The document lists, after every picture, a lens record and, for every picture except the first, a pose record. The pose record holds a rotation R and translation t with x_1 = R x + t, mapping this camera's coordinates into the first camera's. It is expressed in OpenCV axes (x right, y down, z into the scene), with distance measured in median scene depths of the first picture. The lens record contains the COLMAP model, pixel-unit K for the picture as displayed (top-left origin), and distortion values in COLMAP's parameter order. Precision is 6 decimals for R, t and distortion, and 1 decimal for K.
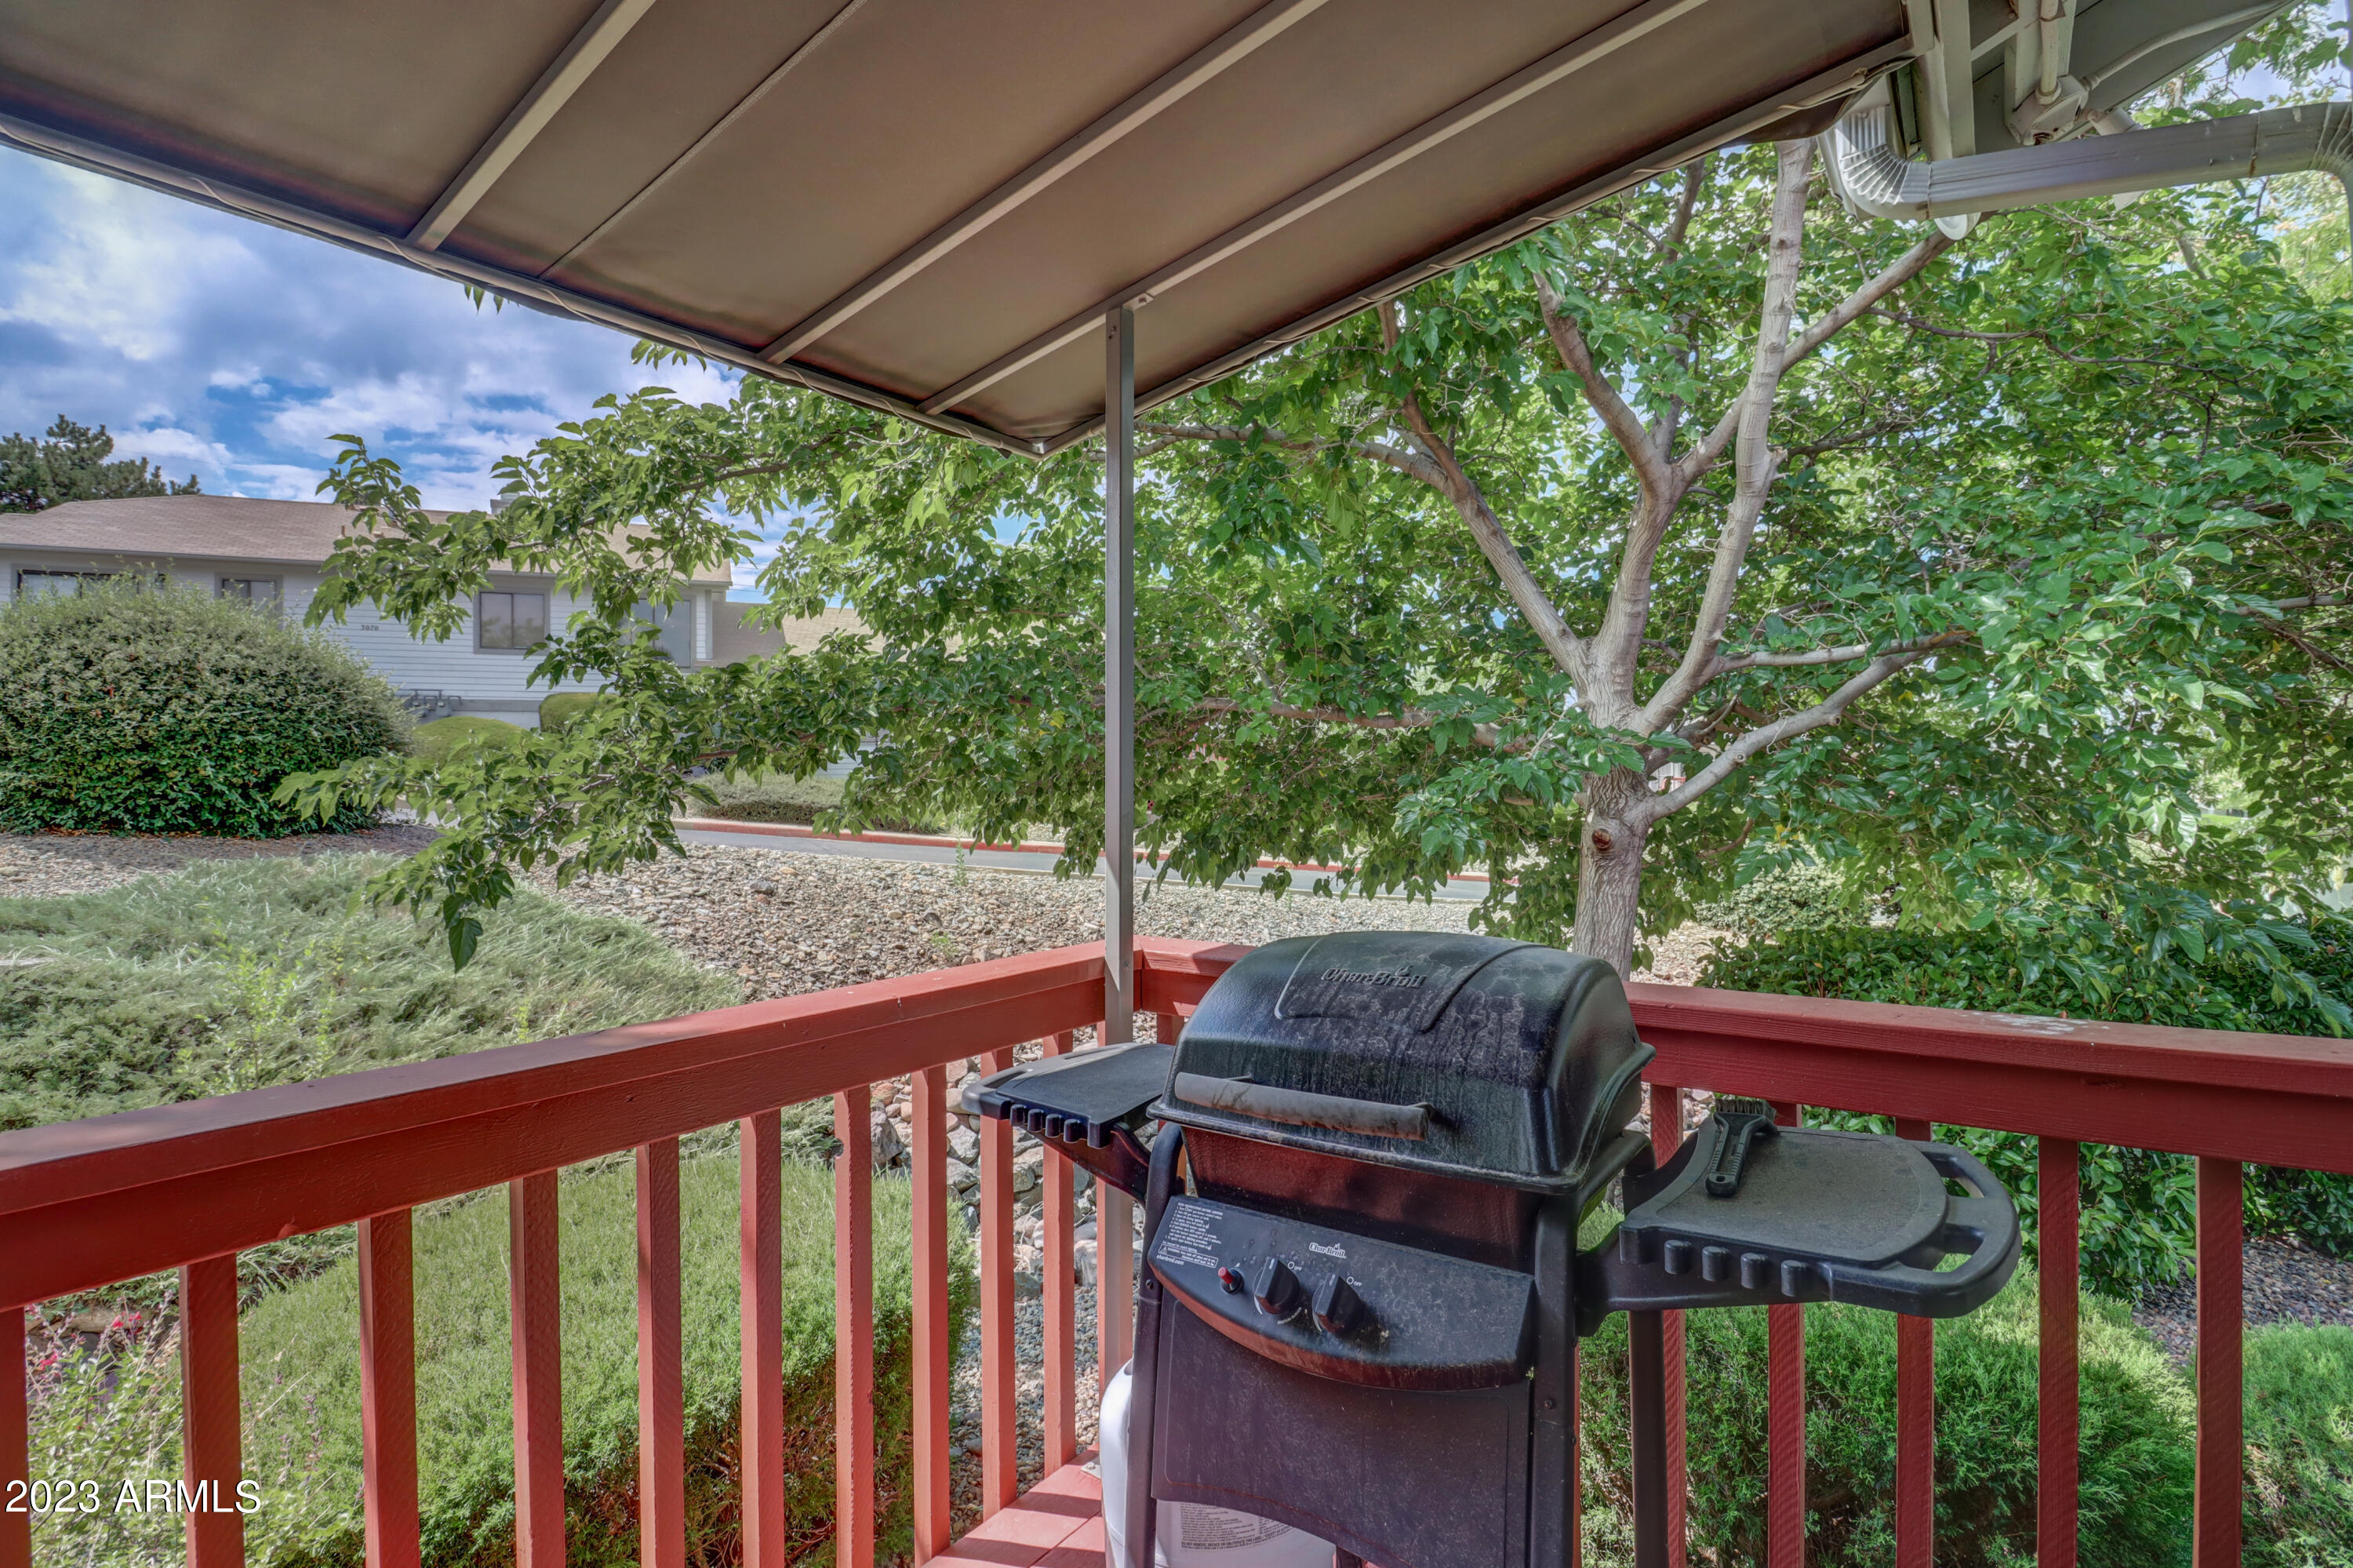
lens RADIAL K [[1119.6, 0, 1176.1], [0, 1119.6, 757.1], [0, 0, 1]] dist [0.000427, -0.014200]
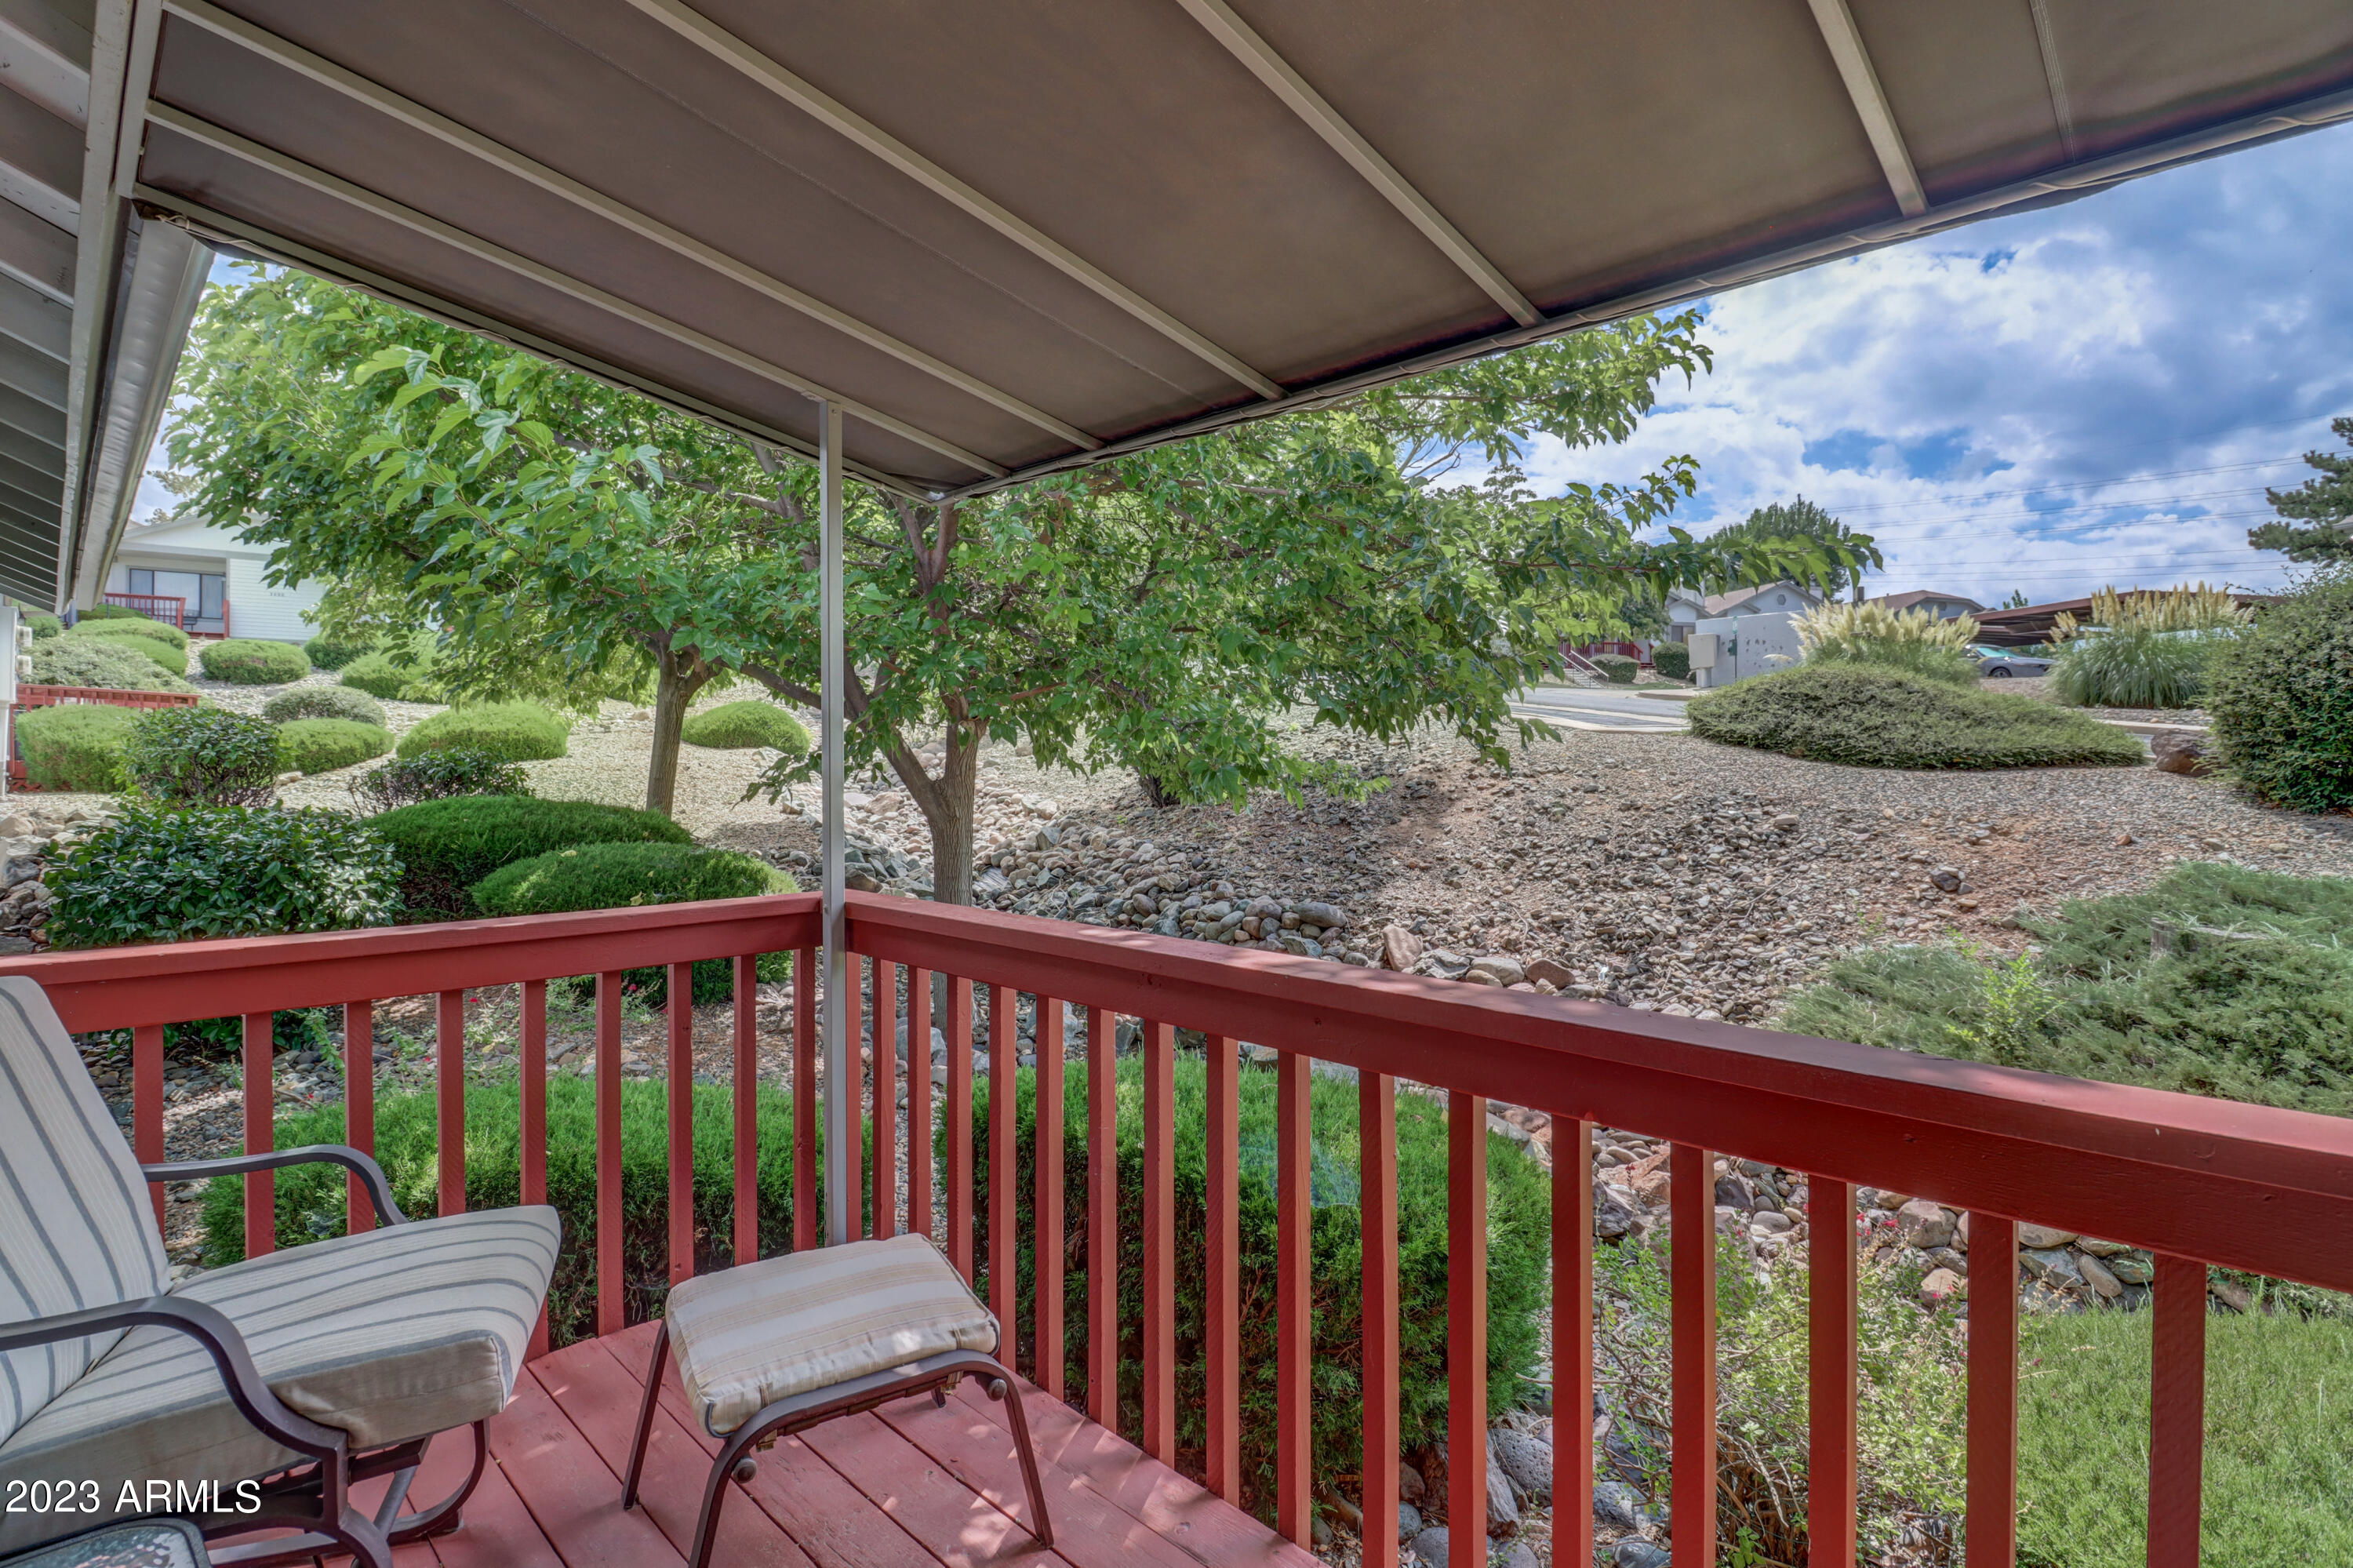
lens RADIAL K [[1119.6, 0, 1176.1], [0, 1119.6, 757.1], [0, 0, 1]] dist [0.000427, -0.014200]
pose [[-0.120877, 0.001051, -0.992667, 0.106029], [0.019183, 0.999815, -0.001277, 0.001051], [0.992482, -0.019197, -0.120875, 0.138585]]
